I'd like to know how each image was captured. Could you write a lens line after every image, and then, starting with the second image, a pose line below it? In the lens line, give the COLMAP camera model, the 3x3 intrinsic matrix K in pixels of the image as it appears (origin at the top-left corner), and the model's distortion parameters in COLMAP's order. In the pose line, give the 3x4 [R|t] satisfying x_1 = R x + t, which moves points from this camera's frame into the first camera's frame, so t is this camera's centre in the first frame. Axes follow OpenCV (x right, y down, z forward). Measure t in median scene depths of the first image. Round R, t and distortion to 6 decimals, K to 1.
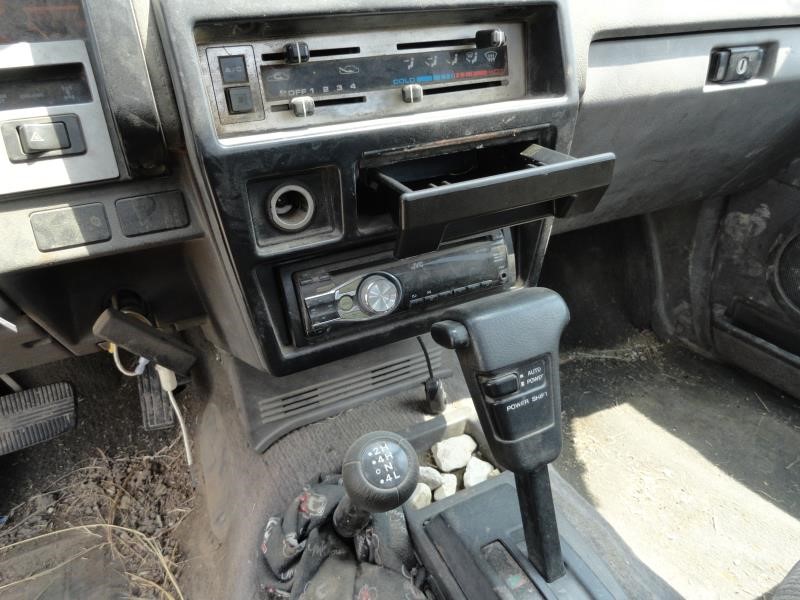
lens RADIAL K [[544.8, 0, 402.6], [0, 544.8, 299.5], [0, 0, 1]] dist [-0.007606, 0.003355]
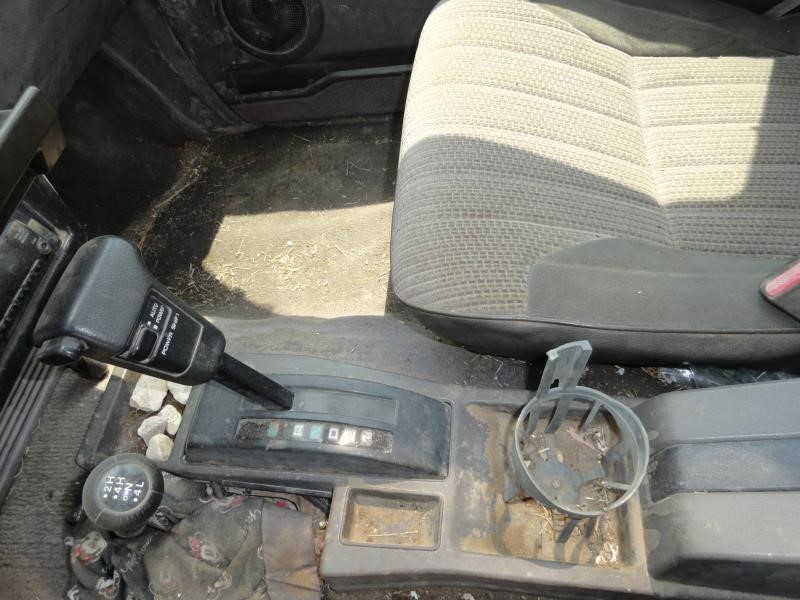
lens RADIAL K [[544.8, 0, 402.8], [0, 544.8, 301.0], [0, 0, 1]] dist [-0.007606, 0.003355]
pose [[0.527493, -0.740315, 0.416755, 0.051117], [0.533459, 0.670419, 0.515712, -0.120903], [-0.661190, -0.049713, 0.748569, -0.076811]]
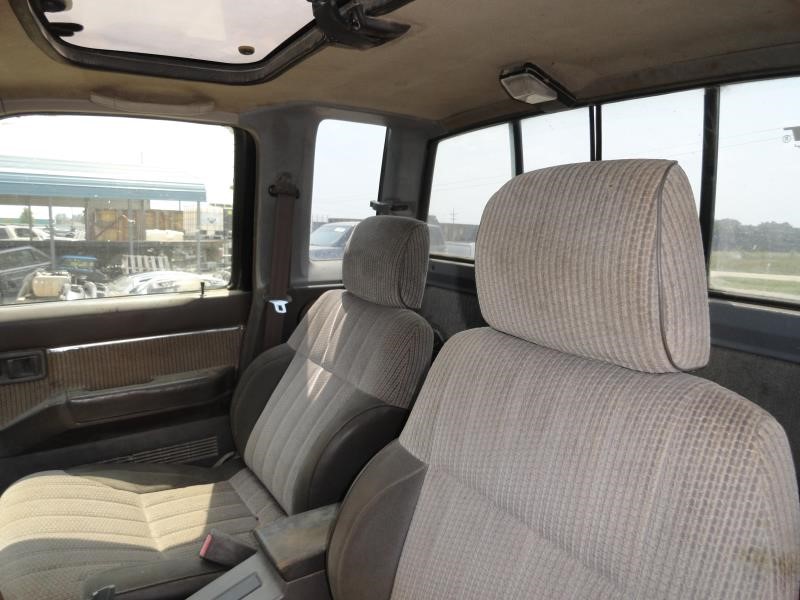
lens RADIAL K [[544.8, 0, 400.2], [0, 544.8, 299.6], [0, 0, 1]] dist [-0.007606, 0.003355]
pose [[-0.134942, -0.130100, 0.982275, -2.209848], [0.454619, 0.872710, 0.178043, -0.273981], [-0.880405, 0.470587, -0.058619, -1.343588]]
